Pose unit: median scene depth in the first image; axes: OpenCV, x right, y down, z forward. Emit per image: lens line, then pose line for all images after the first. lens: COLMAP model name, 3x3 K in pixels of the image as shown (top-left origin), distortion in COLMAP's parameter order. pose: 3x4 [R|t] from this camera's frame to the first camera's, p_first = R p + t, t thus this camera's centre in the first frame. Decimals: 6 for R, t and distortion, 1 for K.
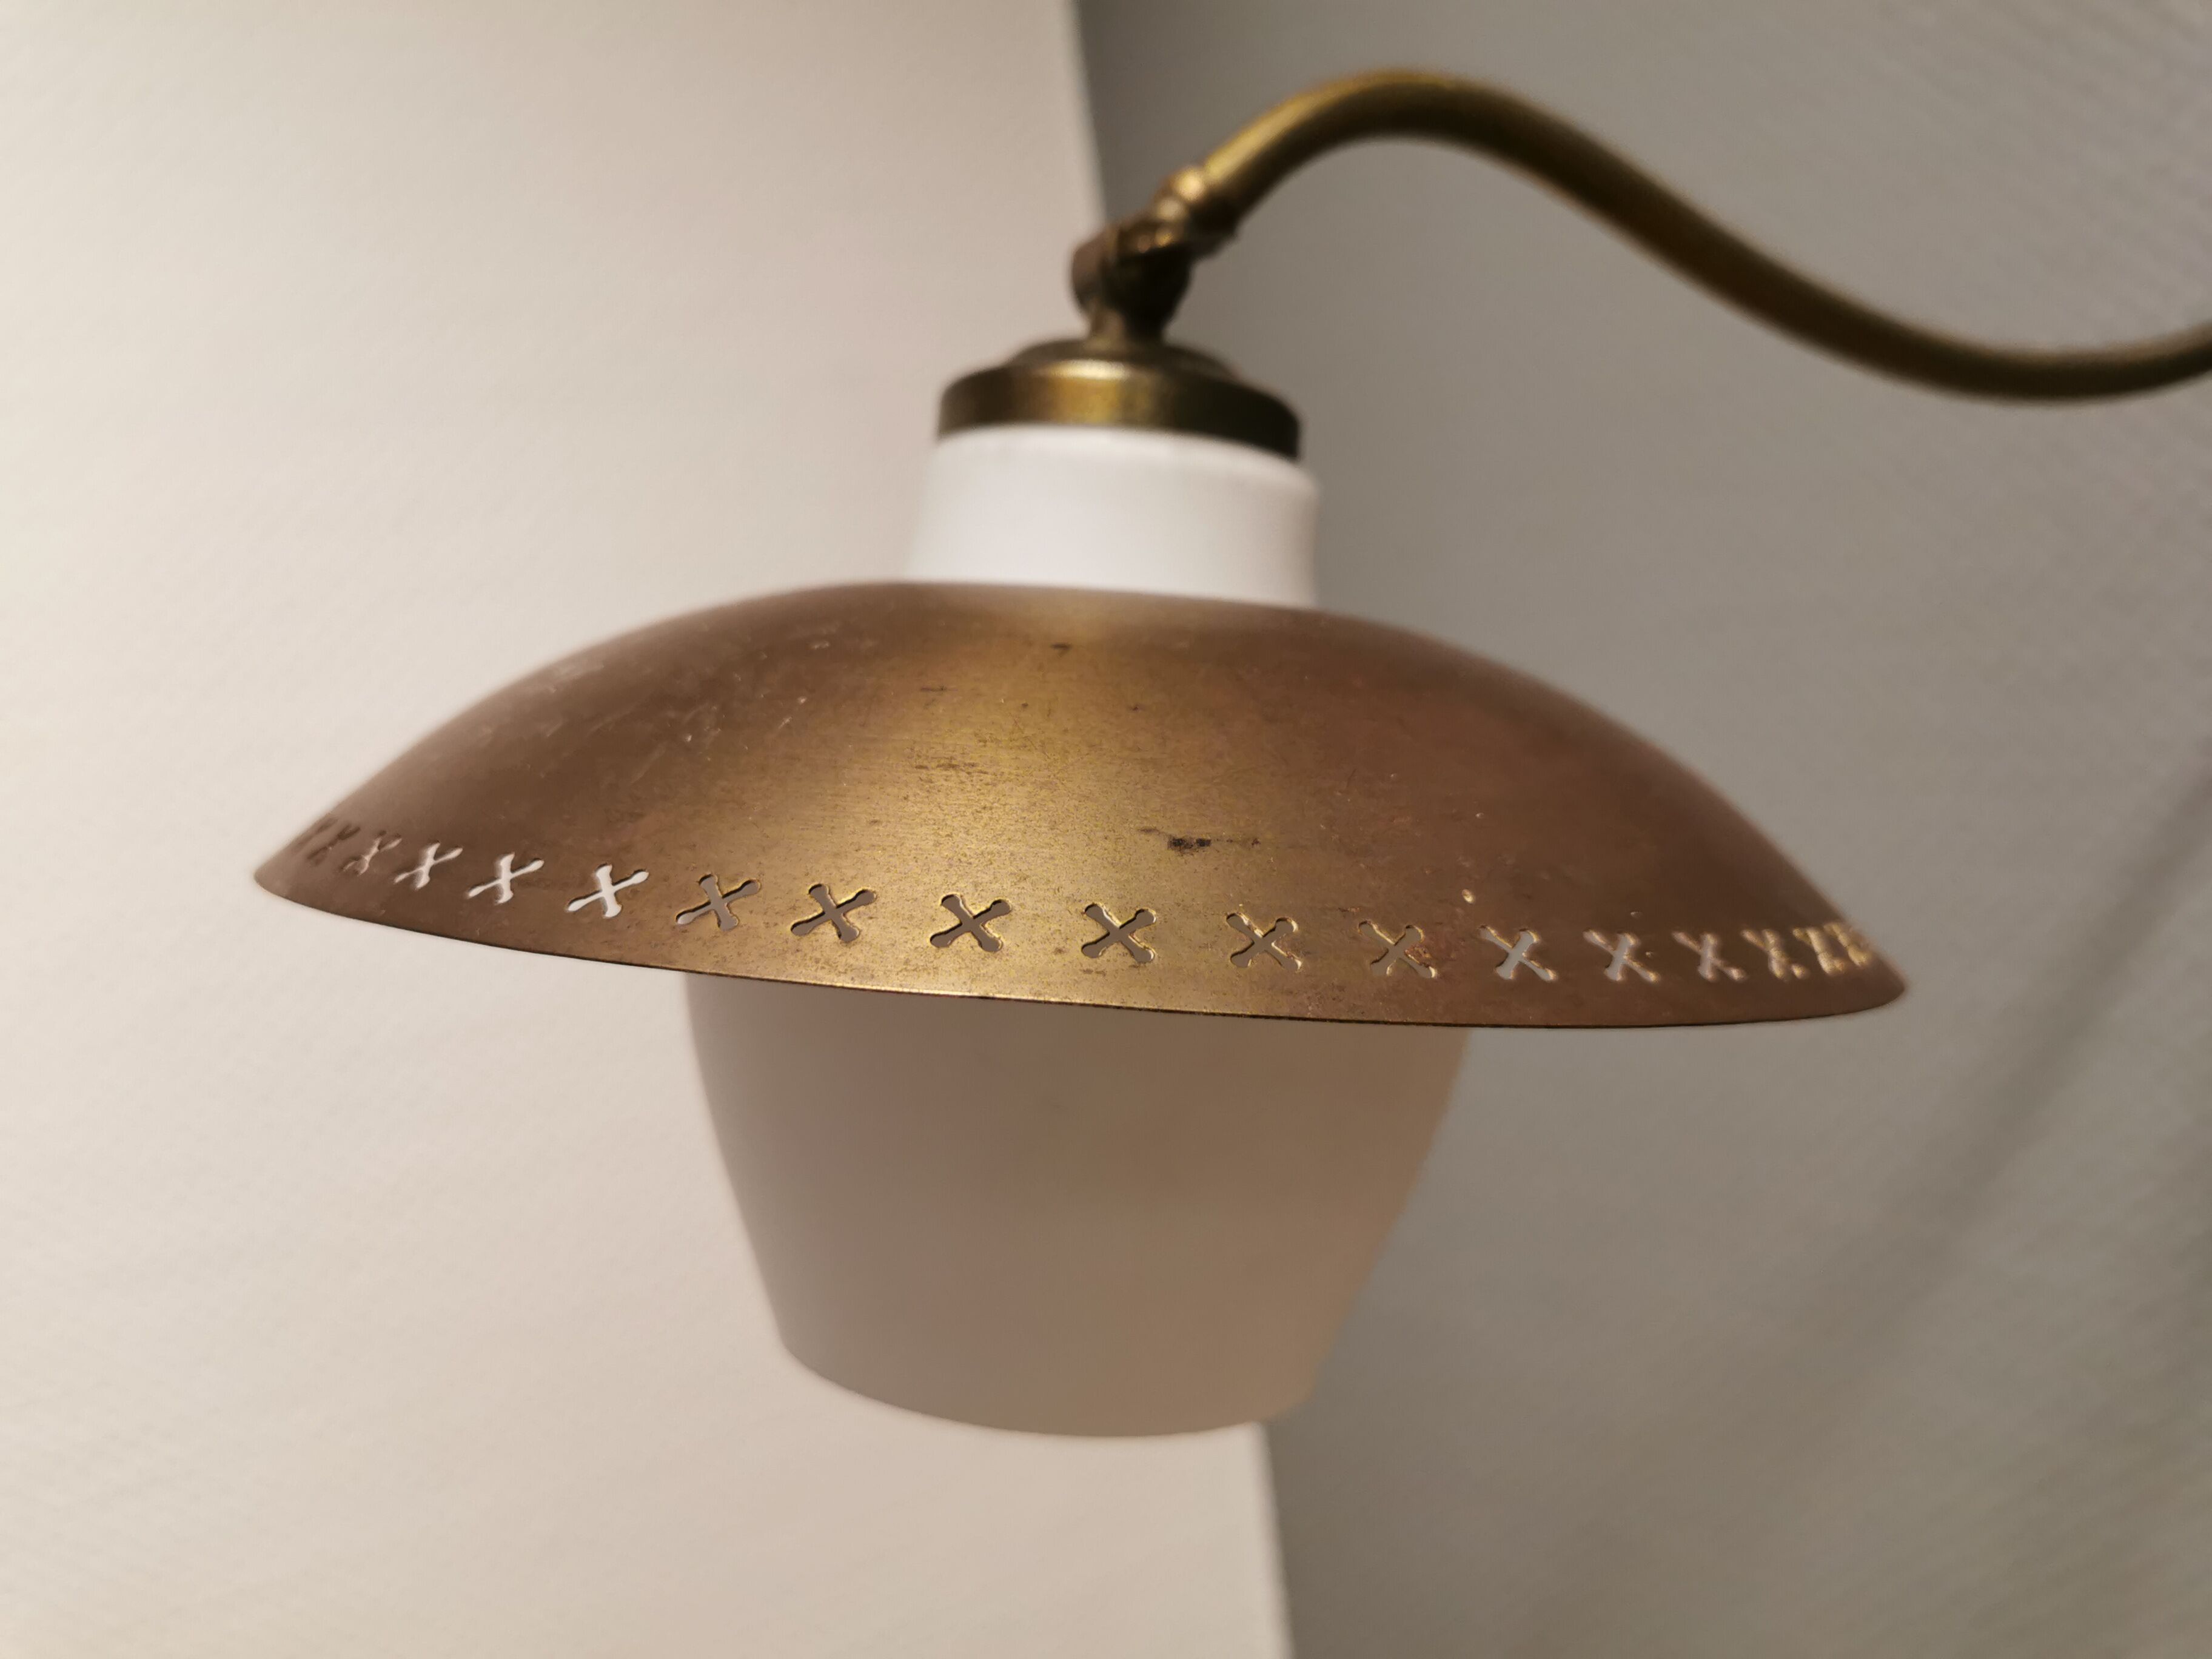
lens RADIAL K [[1854.6, 0, 1113.6], [0, 1854.6, 815.1], [0, 0, 1]] dist [0.059105, -0.125791]
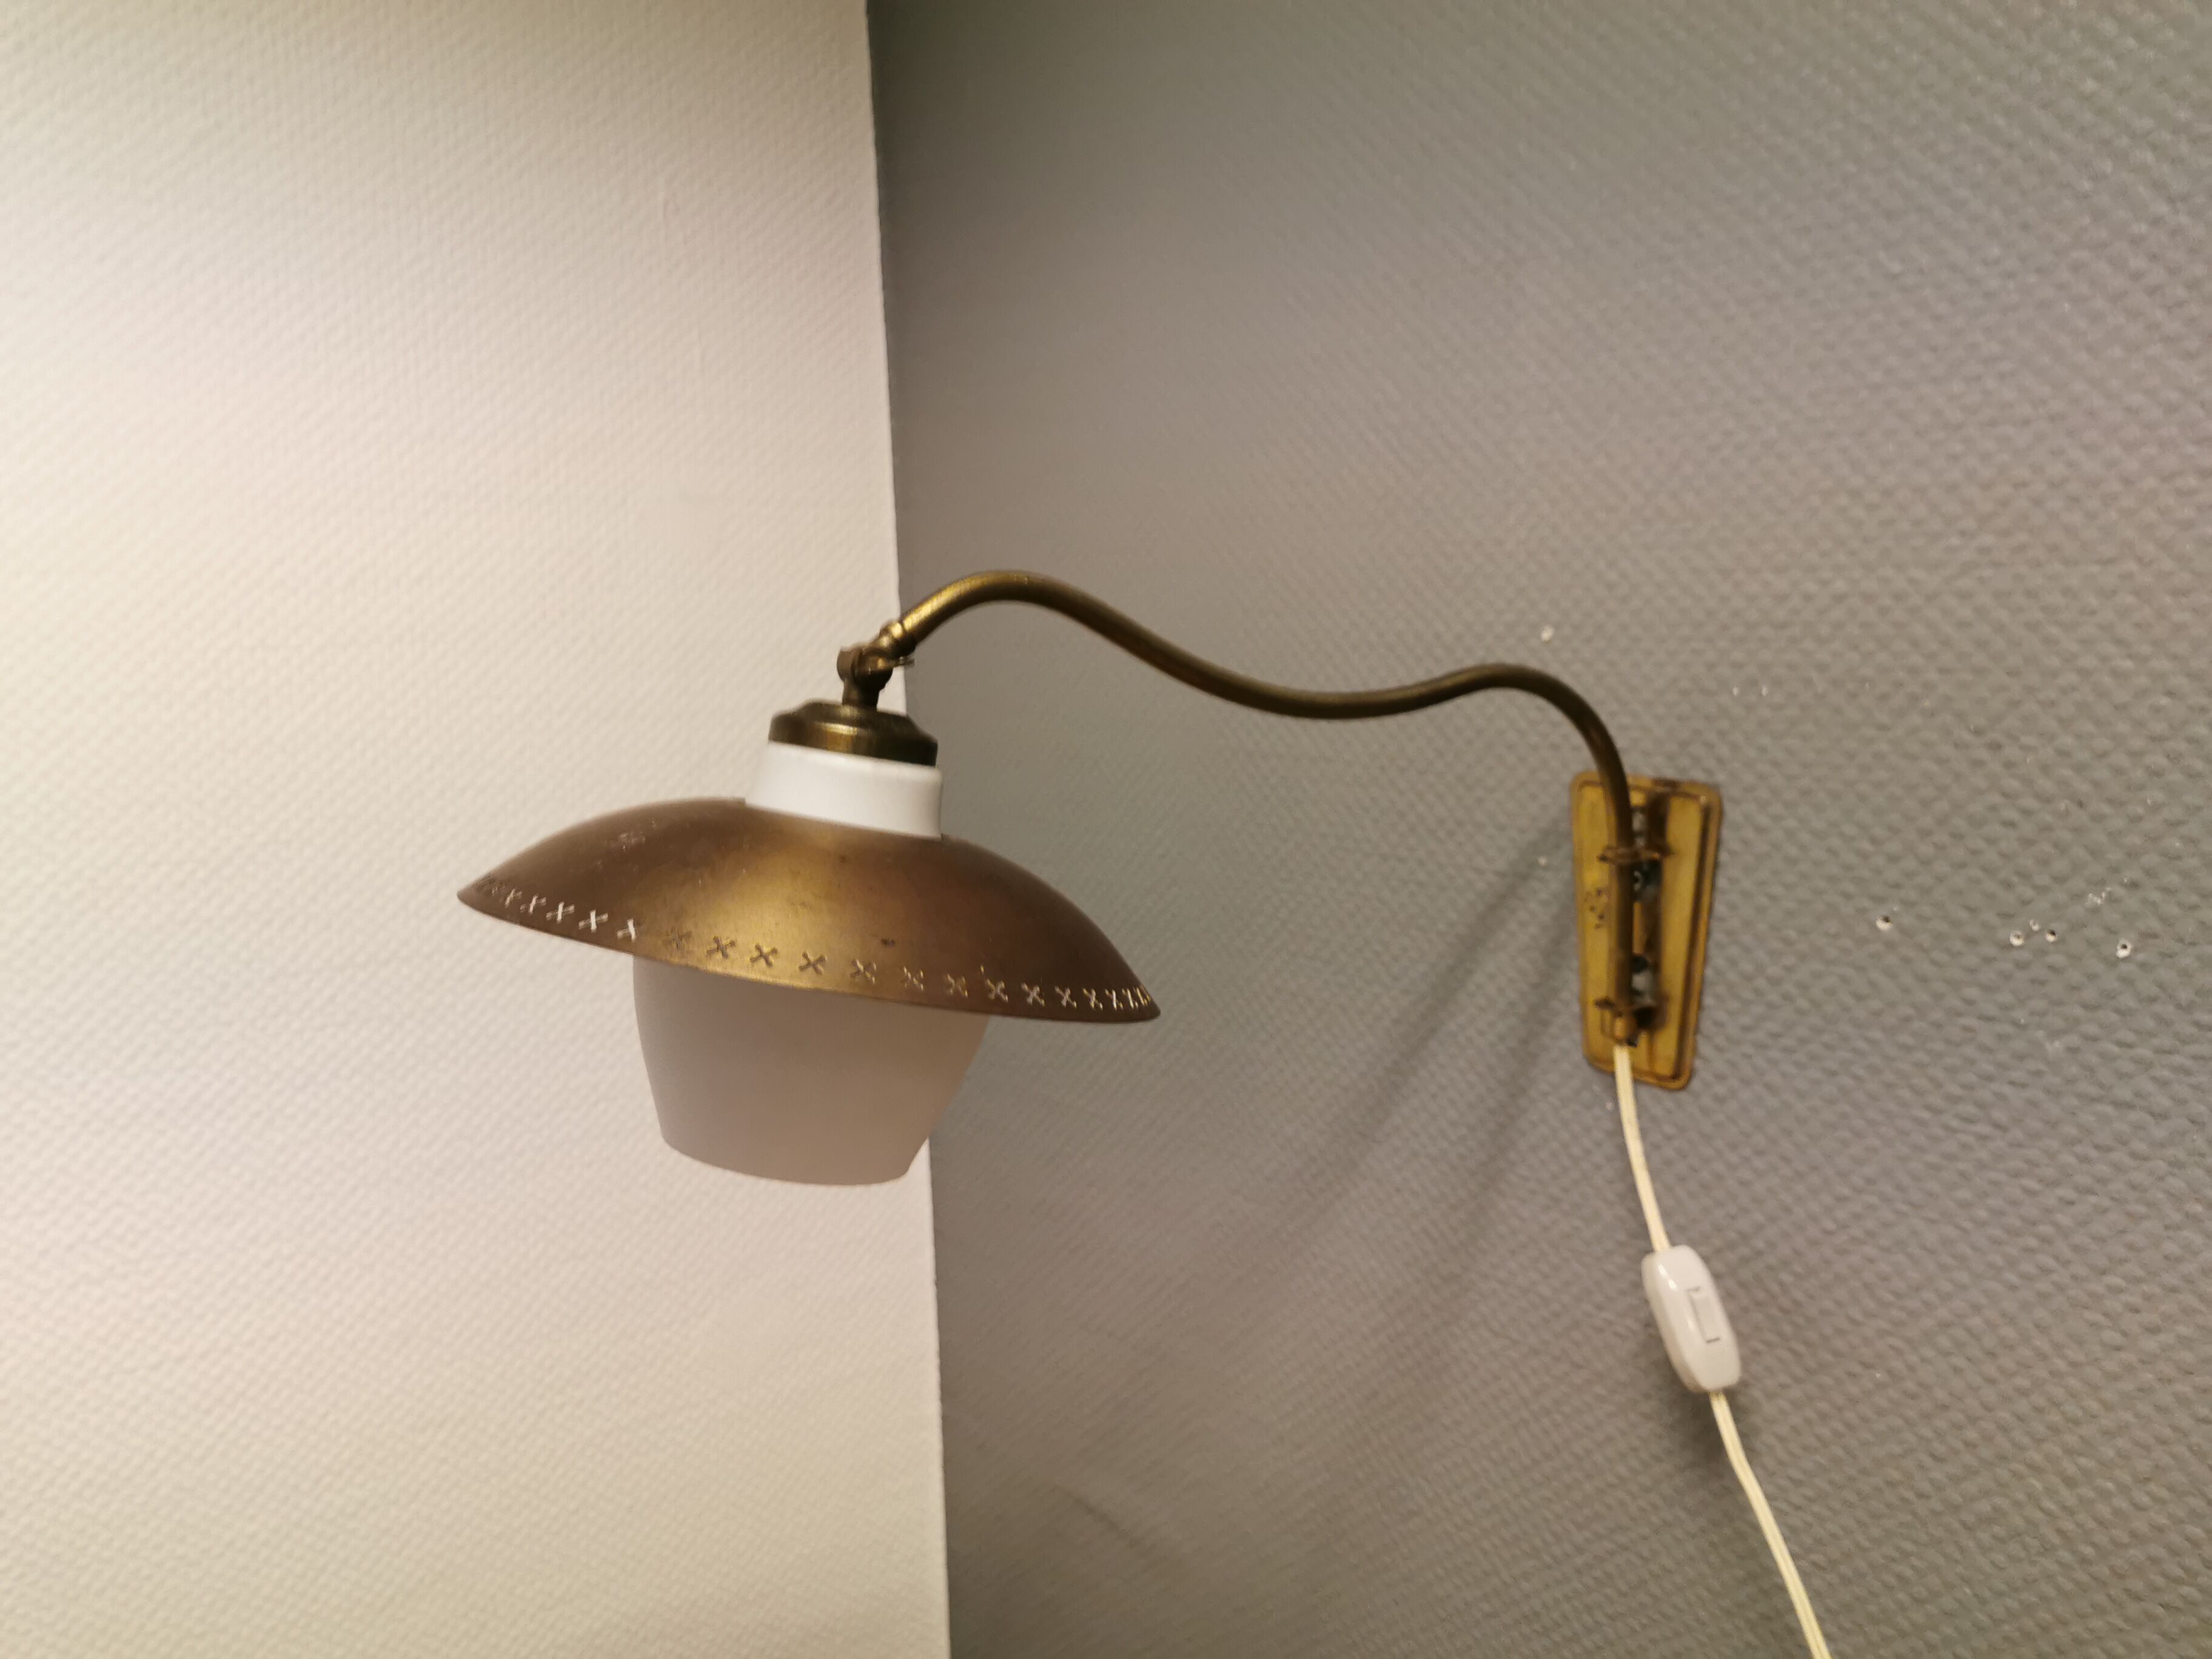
lens RADIAL K [[1854.6, 0, 1171.5], [0, 1854.6, 793.2], [0, 0, 1]] dist [0.059105, -0.125791]
pose [[0.986552, 0.079349, 0.142895, 0.091566], [-0.081991, 0.996552, 0.012688, -0.291489], [-0.141396, -0.024233, 0.989656, -1.768909]]
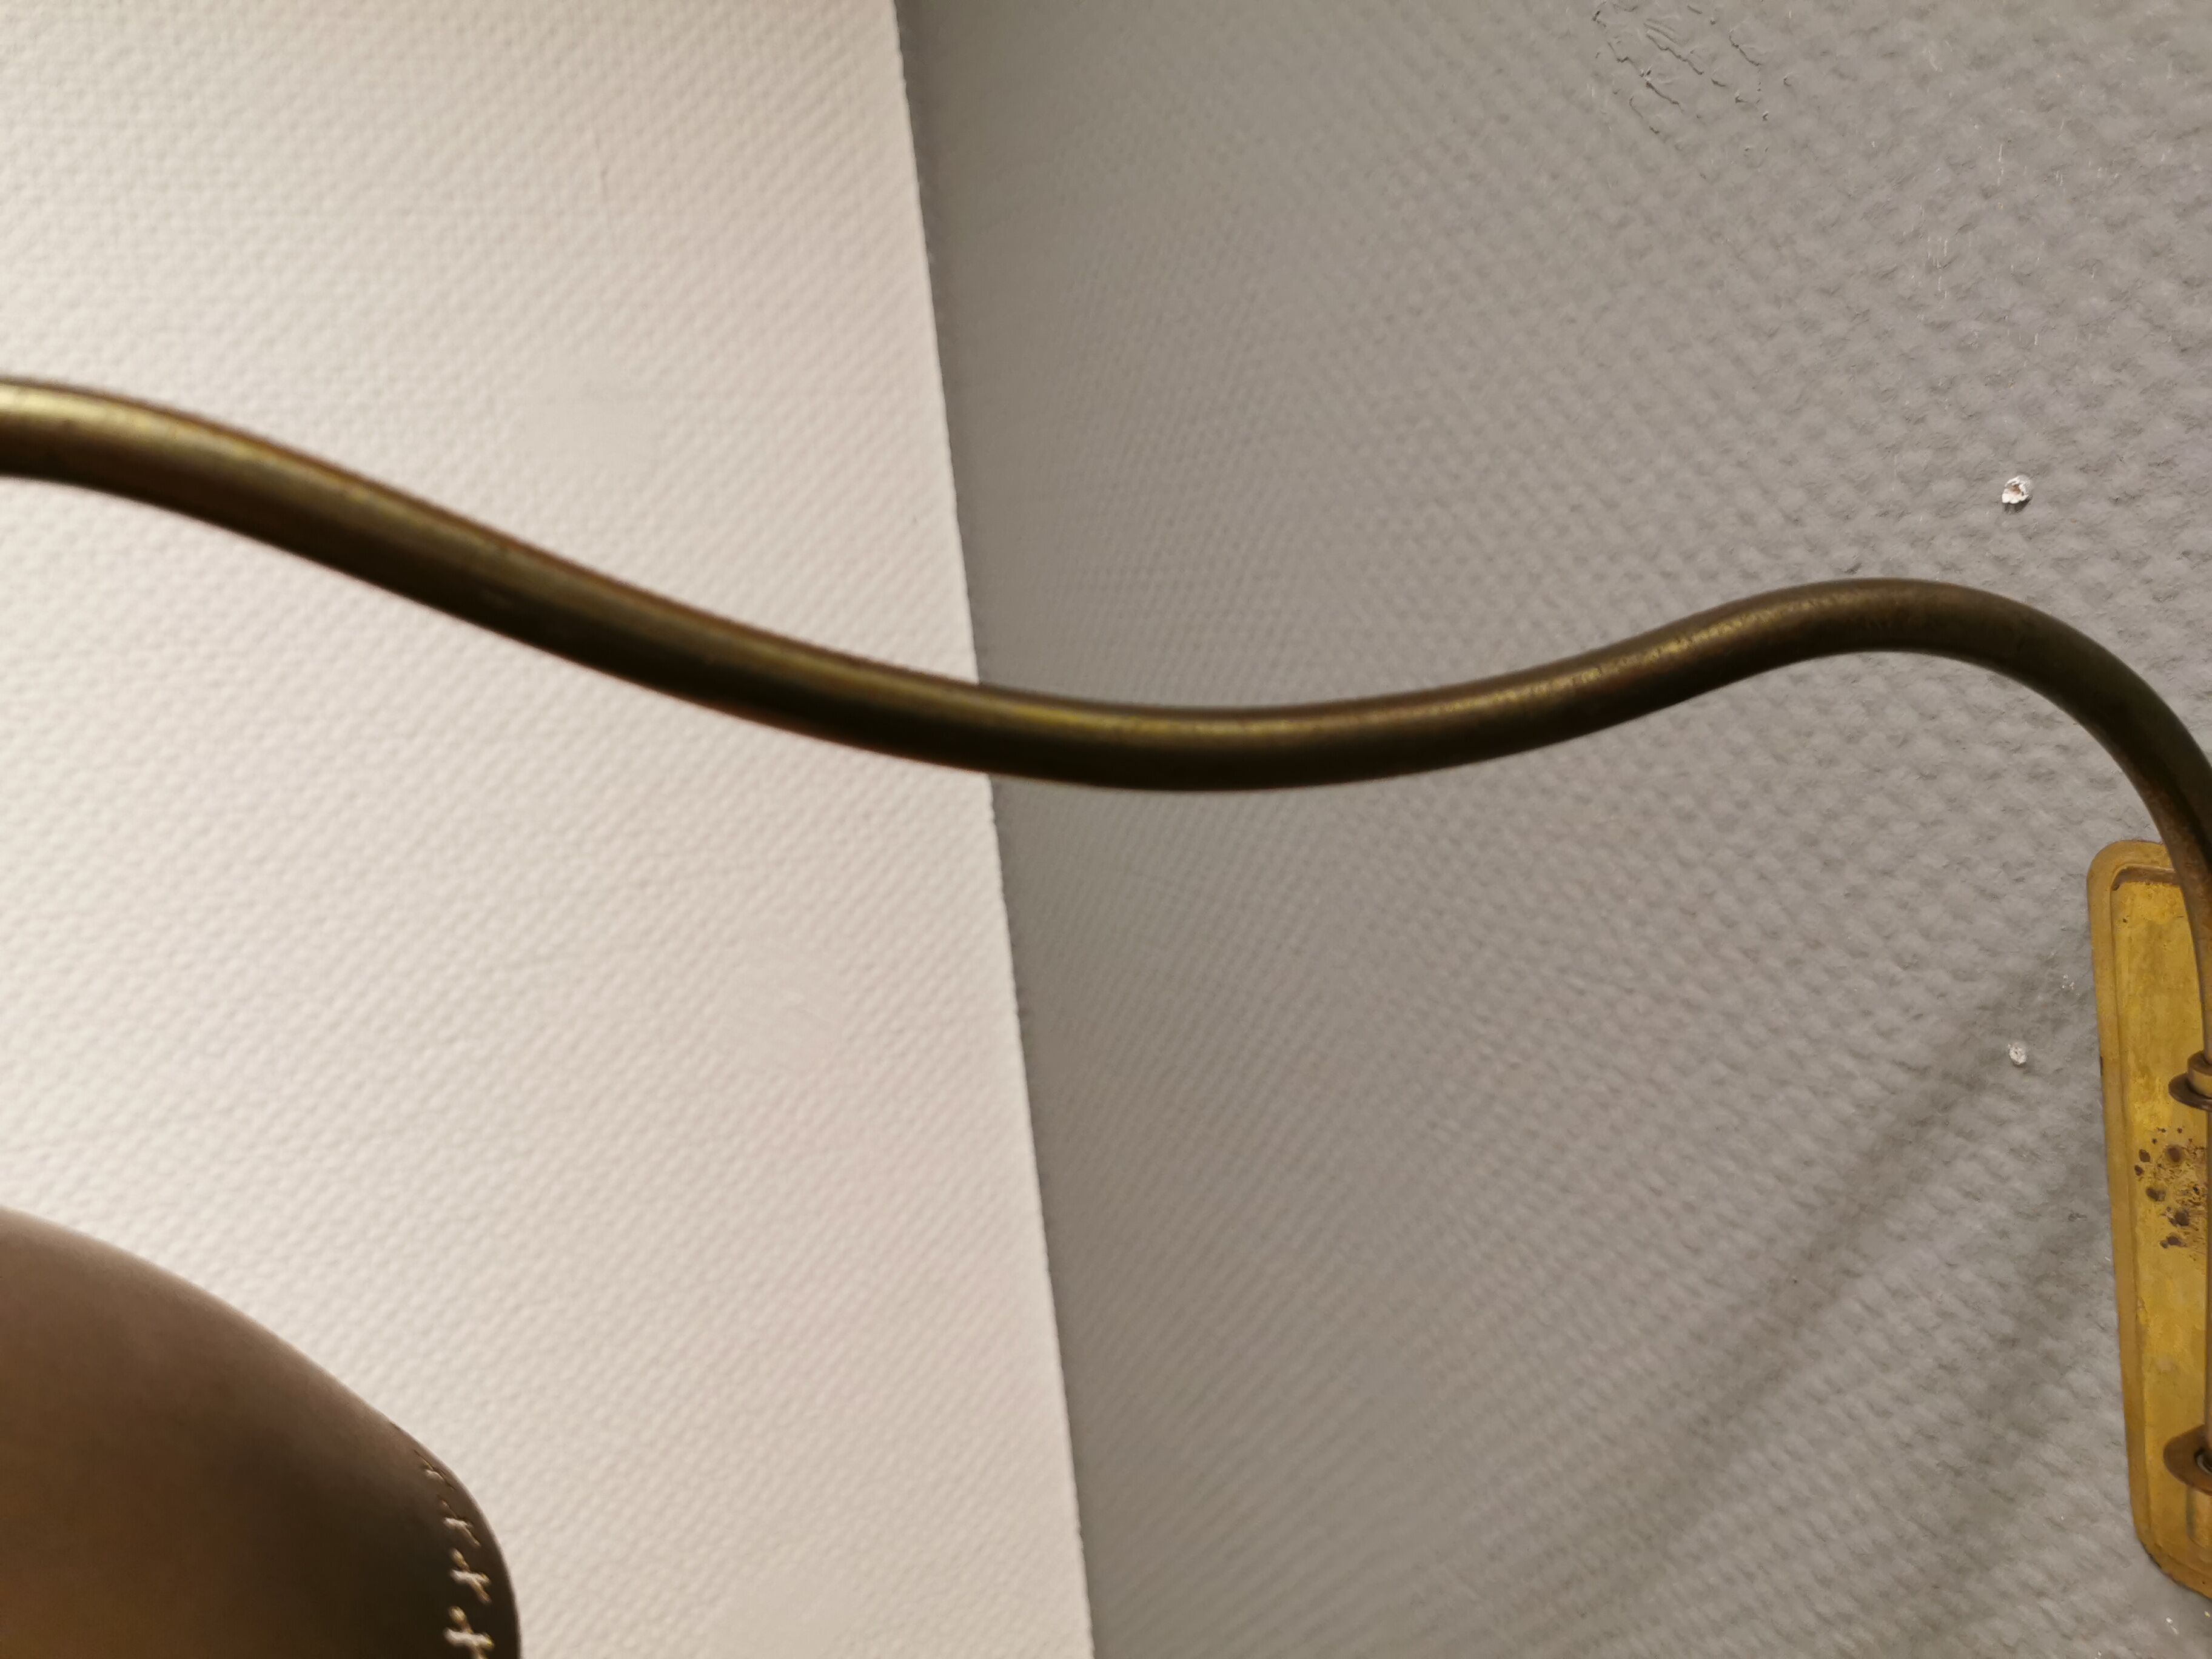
lens RADIAL K [[1854.6, 0, 1150.5], [0, 1854.6, 809.0], [0, 0, 1]] dist [0.059105, -0.125791]
pose [[0.993936, 0.041715, -0.101737, 0.963860], [-0.034938, 0.997106, 0.067514, -0.479845], [0.104259, -0.063550, 0.992518, 0.659550]]
